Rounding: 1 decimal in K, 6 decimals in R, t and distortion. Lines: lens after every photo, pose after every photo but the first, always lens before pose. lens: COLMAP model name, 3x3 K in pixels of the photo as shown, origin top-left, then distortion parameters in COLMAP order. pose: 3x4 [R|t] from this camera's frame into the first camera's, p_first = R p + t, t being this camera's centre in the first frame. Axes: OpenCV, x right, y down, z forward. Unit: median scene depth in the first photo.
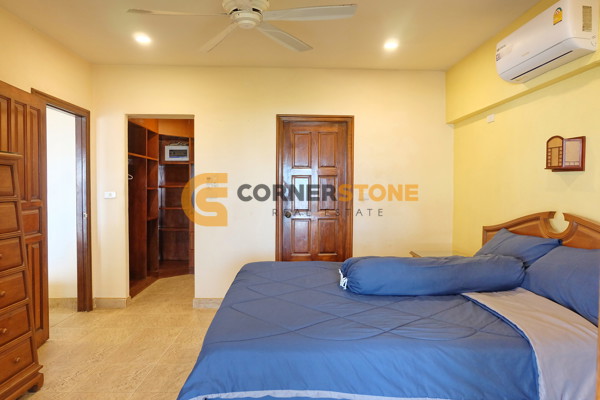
lens RADIAL K [[413.3, 0, 304.3], [0, 413.3, 199.6], [0, 0, 1]] dist [-0.073089, 0.070747]
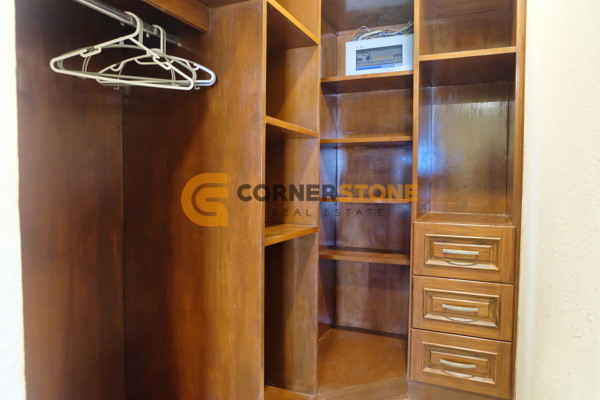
lens RADIAL K [[413.3, 0, 304.3], [0, 413.3, 199.6], [0, 0, 1]] dist [-0.073089, 0.070747]
pose [[0.898798, 0.022985, -0.437761, -0.312695], [-0.017415, 0.999708, 0.016735, 0.020842], [0.438018, -0.007417, 0.898936, 0.978515]]
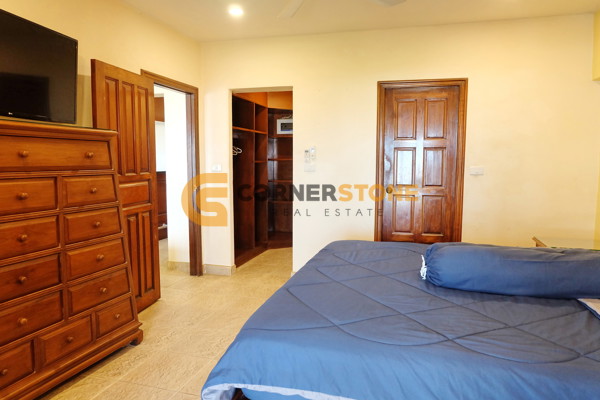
lens RADIAL K [[413.3, 0, 304.3], [0, 413.3, 199.6], [0, 0, 1]] dist [-0.073089, 0.070747]
pose [[0.949919, 0.028171, -0.311222, 0.072637], [-0.007920, 0.997779, 0.066144, -0.002473], [0.312395, -0.060367, 0.948032, 0.068431]]
